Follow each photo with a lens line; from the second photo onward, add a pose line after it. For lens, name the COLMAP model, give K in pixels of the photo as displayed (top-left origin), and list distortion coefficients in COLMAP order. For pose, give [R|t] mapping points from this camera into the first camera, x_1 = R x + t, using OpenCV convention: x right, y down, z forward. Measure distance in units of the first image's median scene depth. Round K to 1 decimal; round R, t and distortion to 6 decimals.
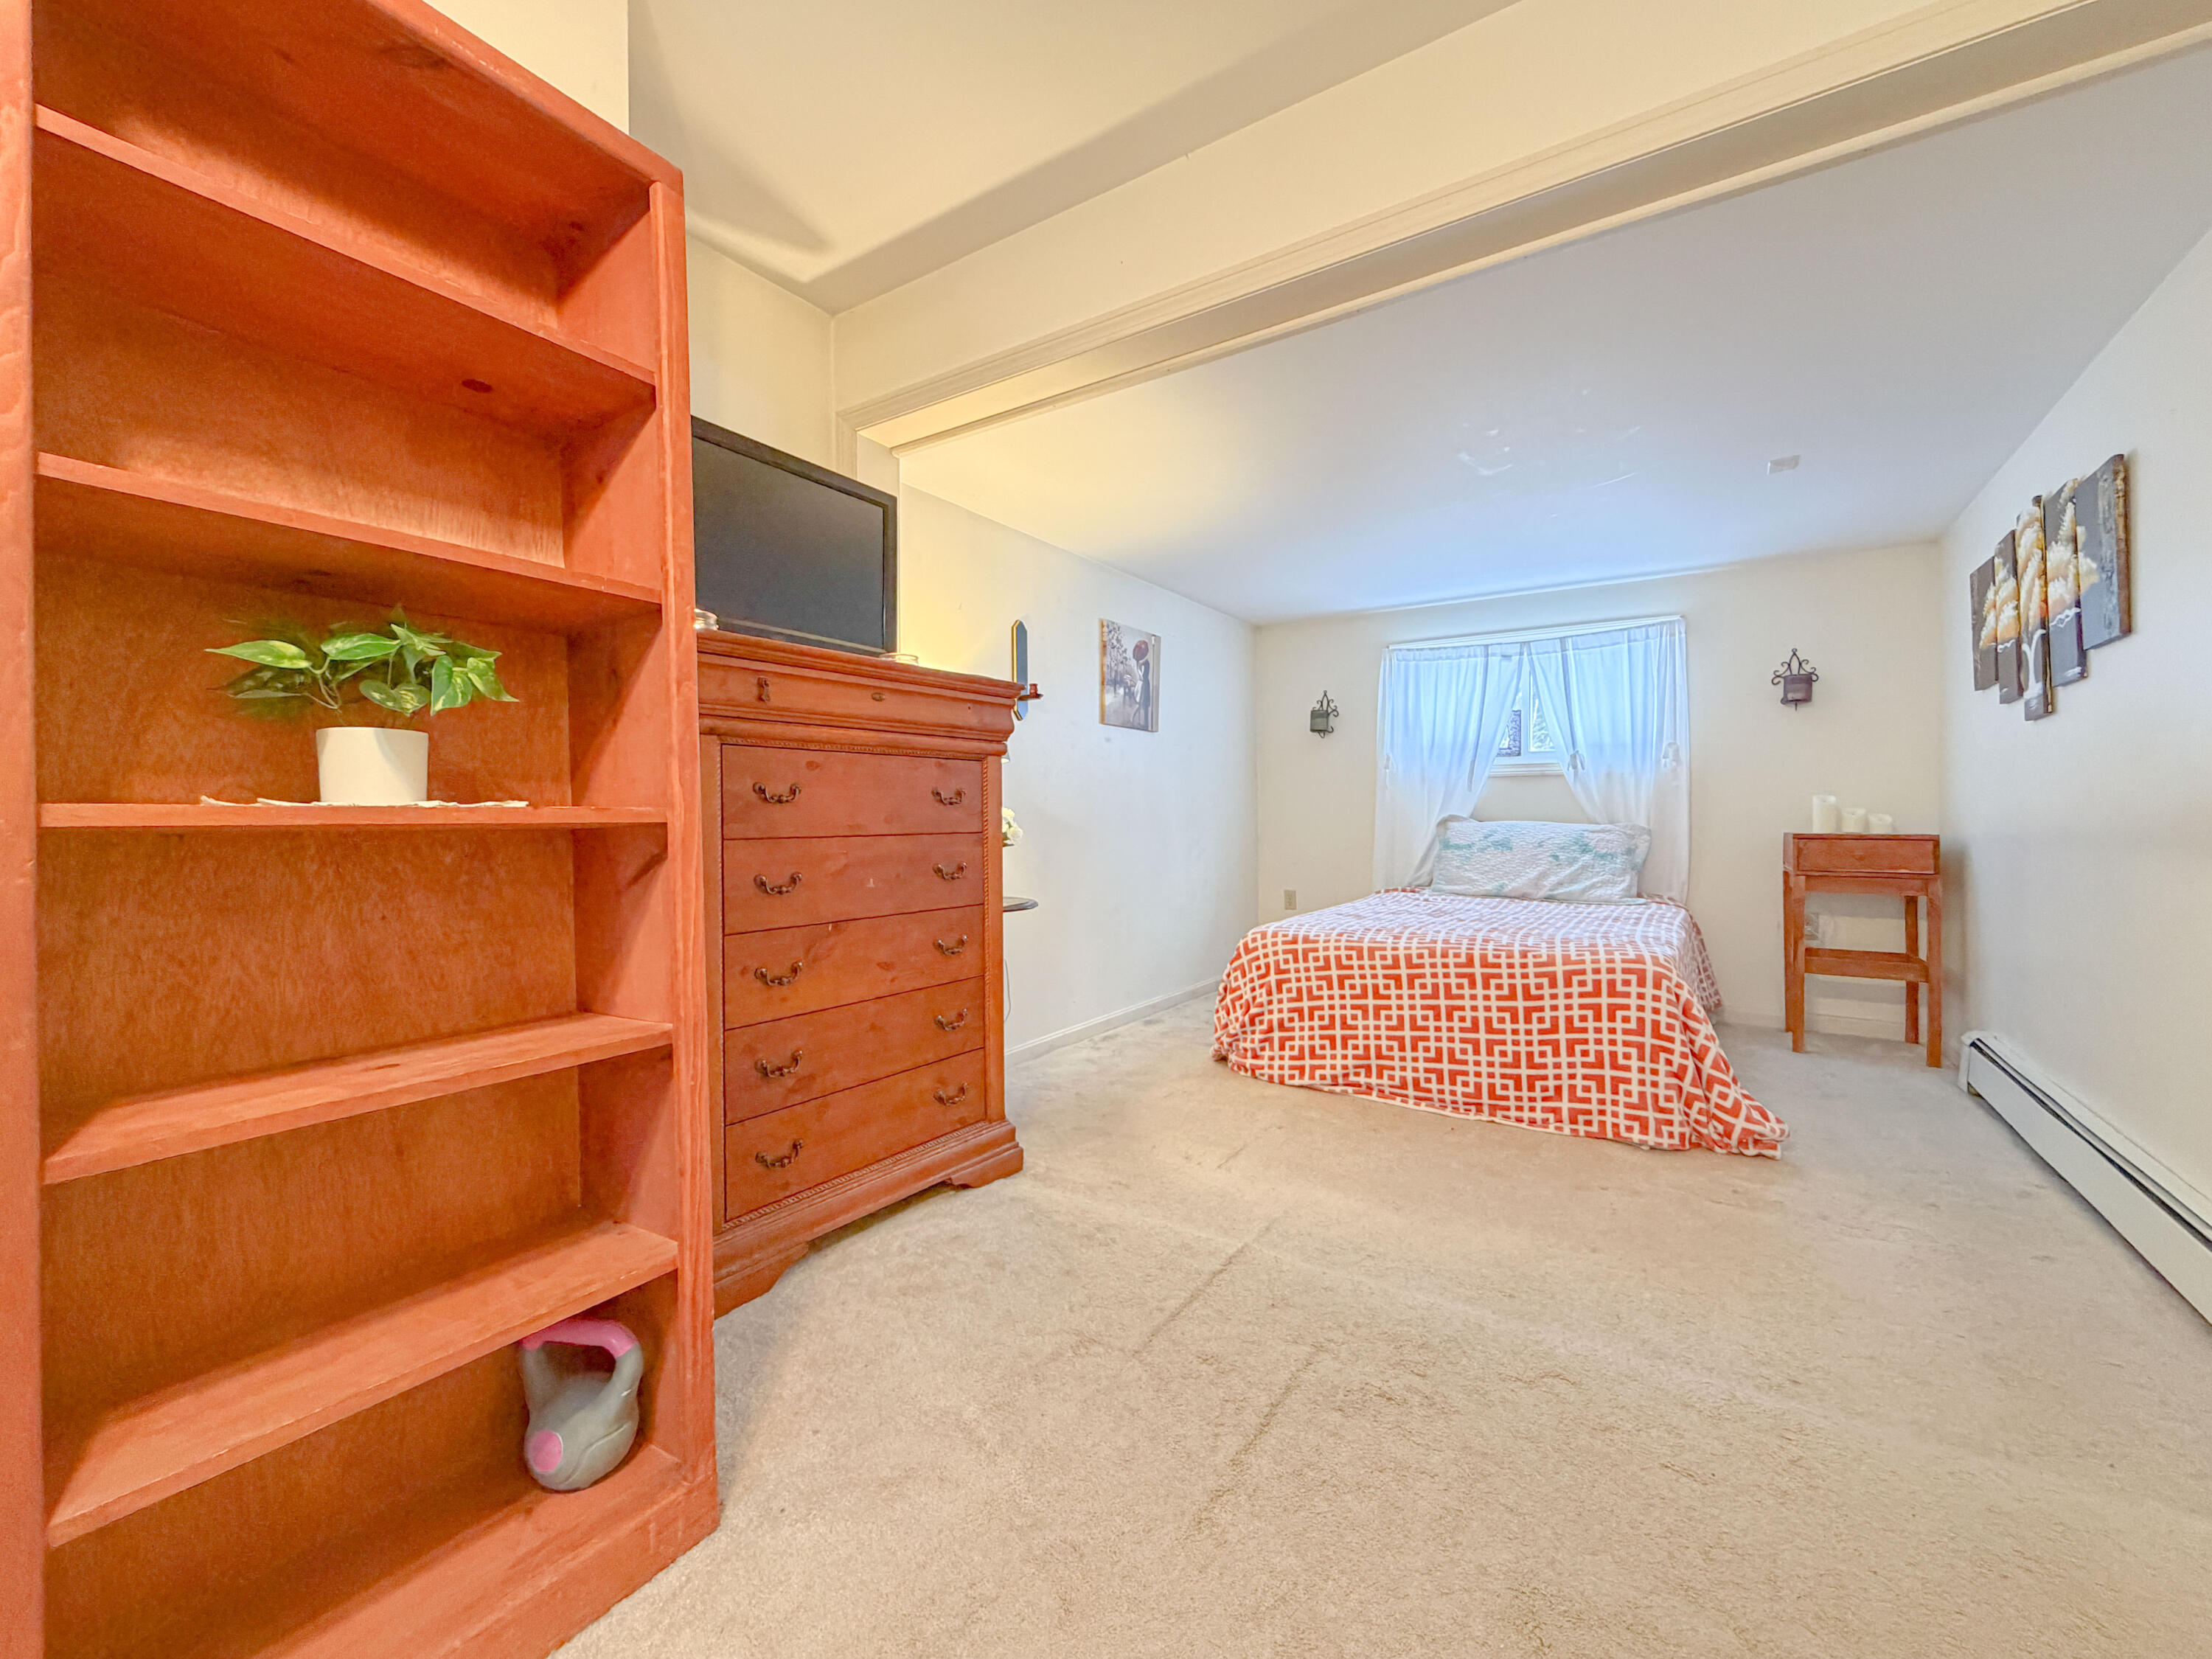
lens RADIAL K [[884.7, 0, 1108.9], [0, 884.7, 818.8], [0, 0, 1]] dist [0.000177, -0.000022]
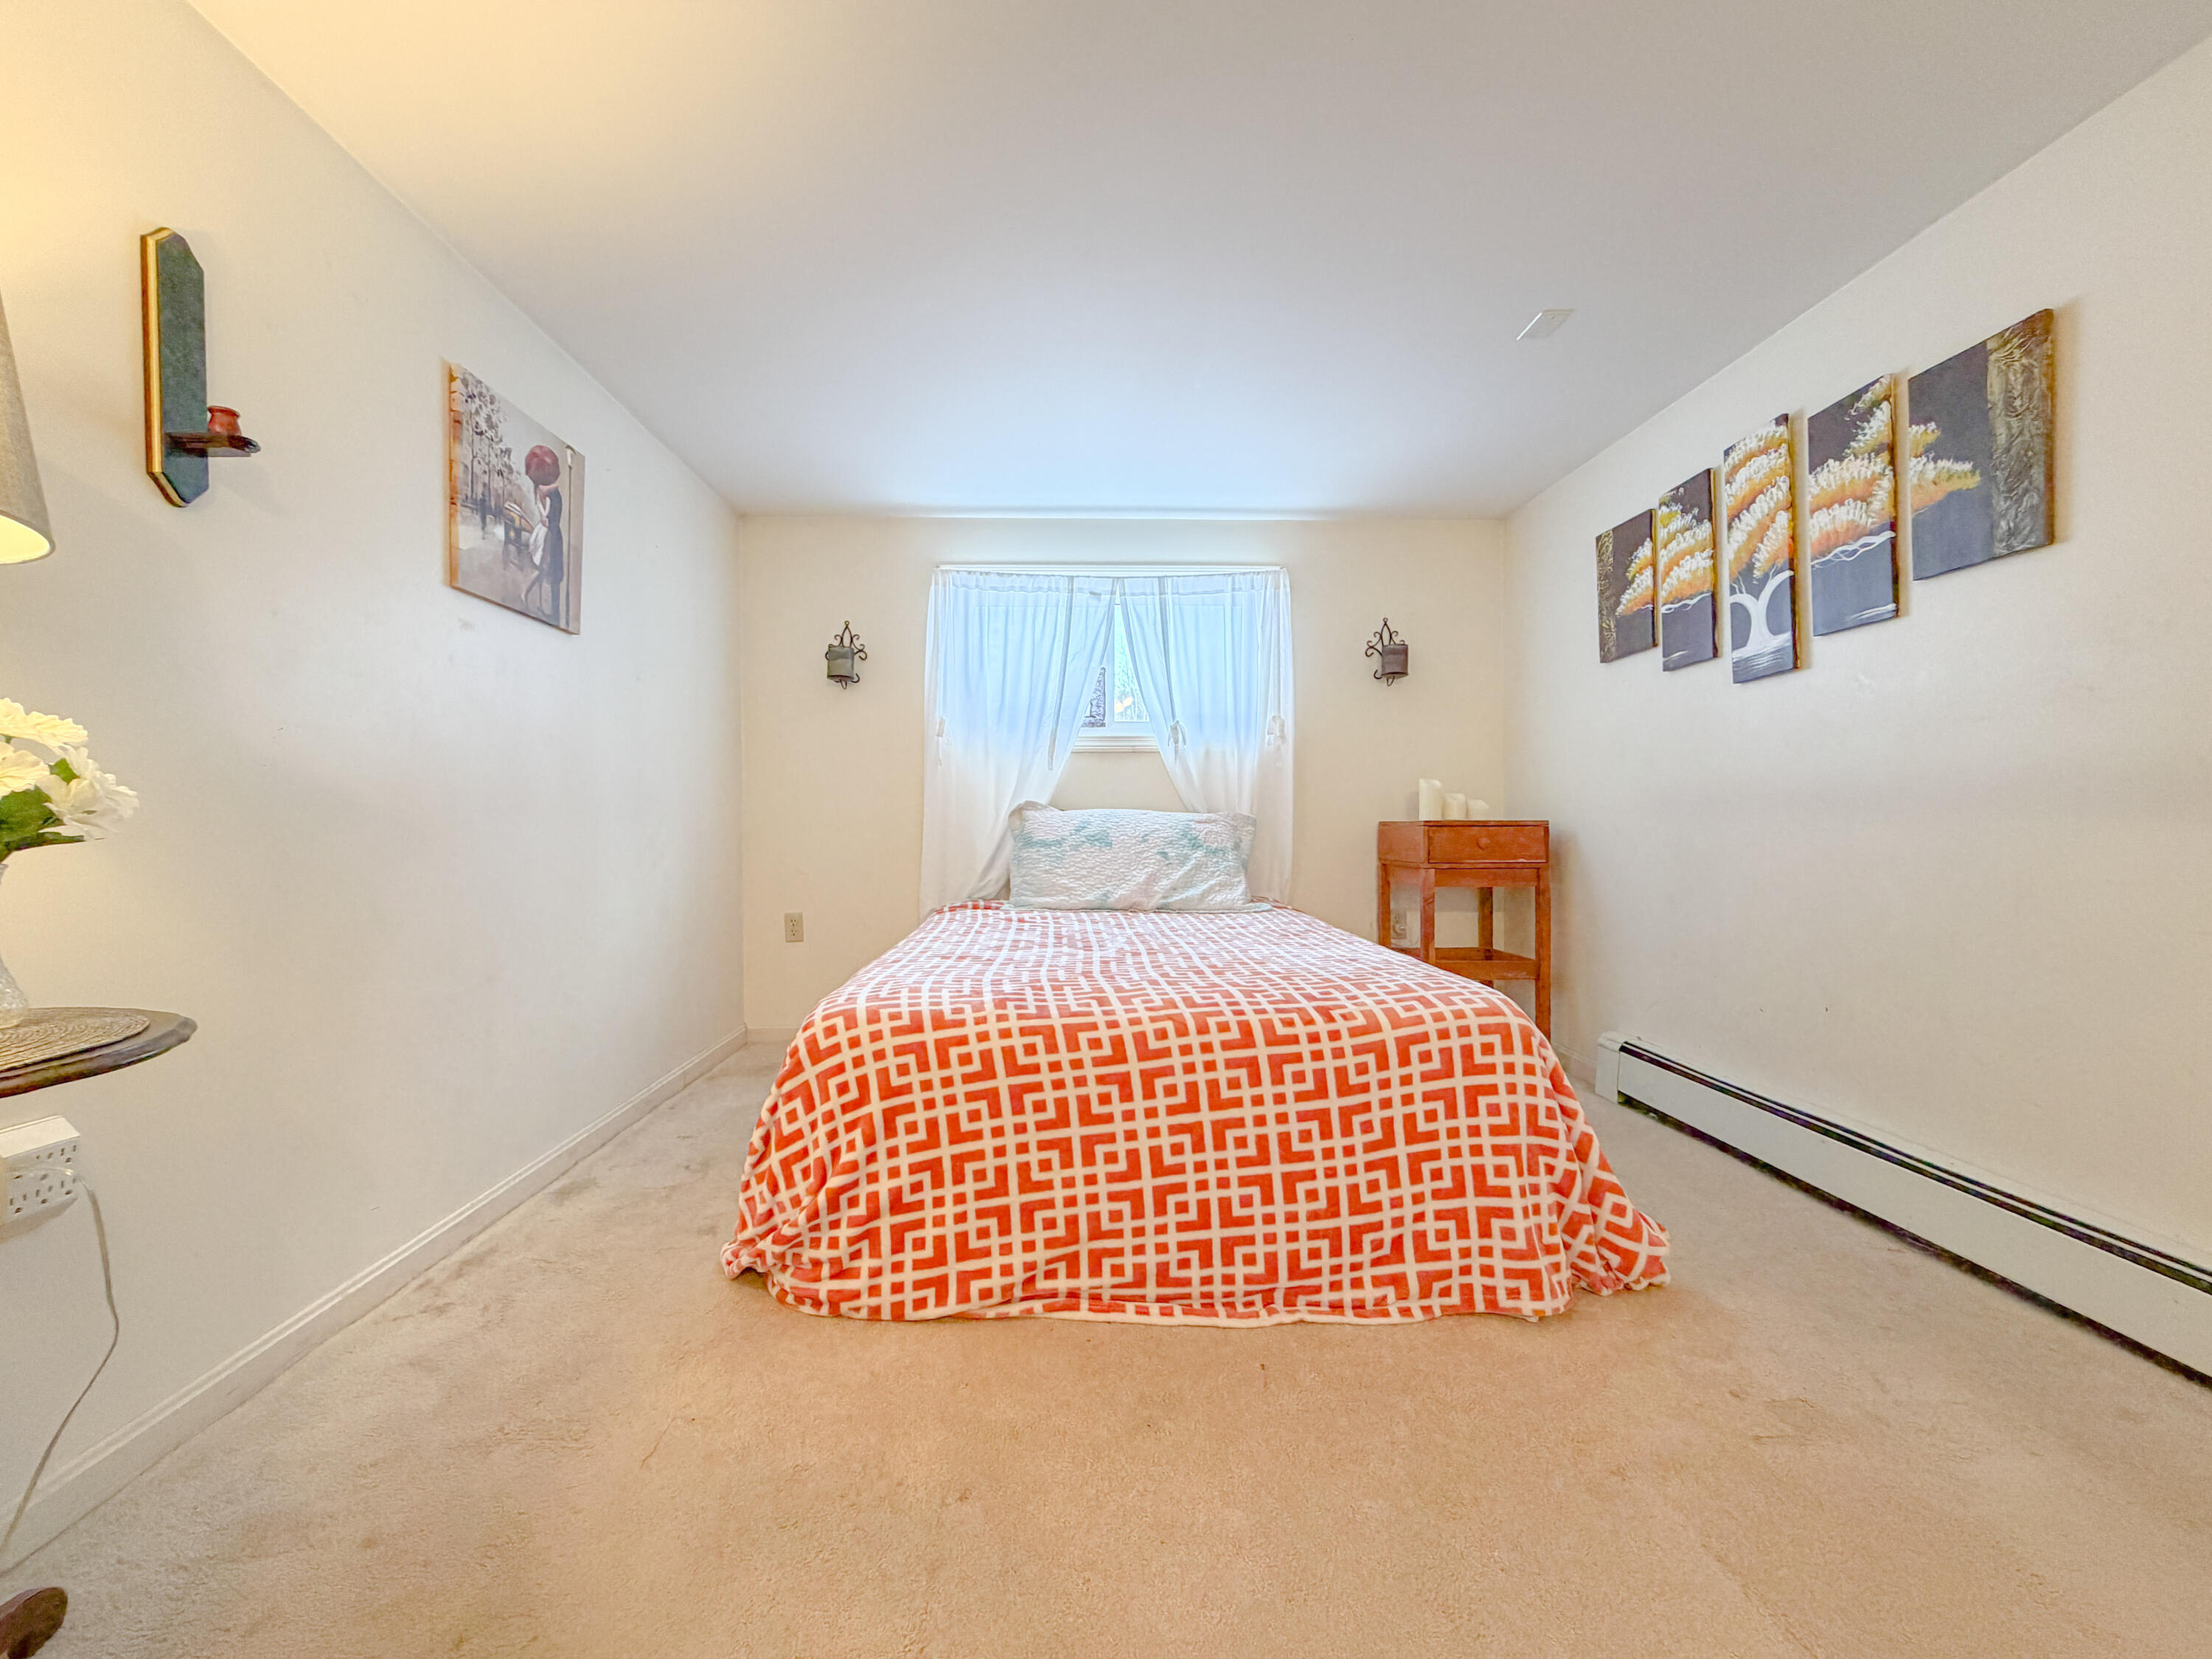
lens RADIAL K [[884.7, 0, 1065.3], [0, 884.7, 832.8], [0, 0, 1]] dist [0.000177, -0.000022]
pose [[0.828236, -0.005076, 0.560356, -0.001962], [0.001818, 0.999978, 0.006371, 0.025083], [-0.560376, -0.004258, 0.828227, 0.536817]]
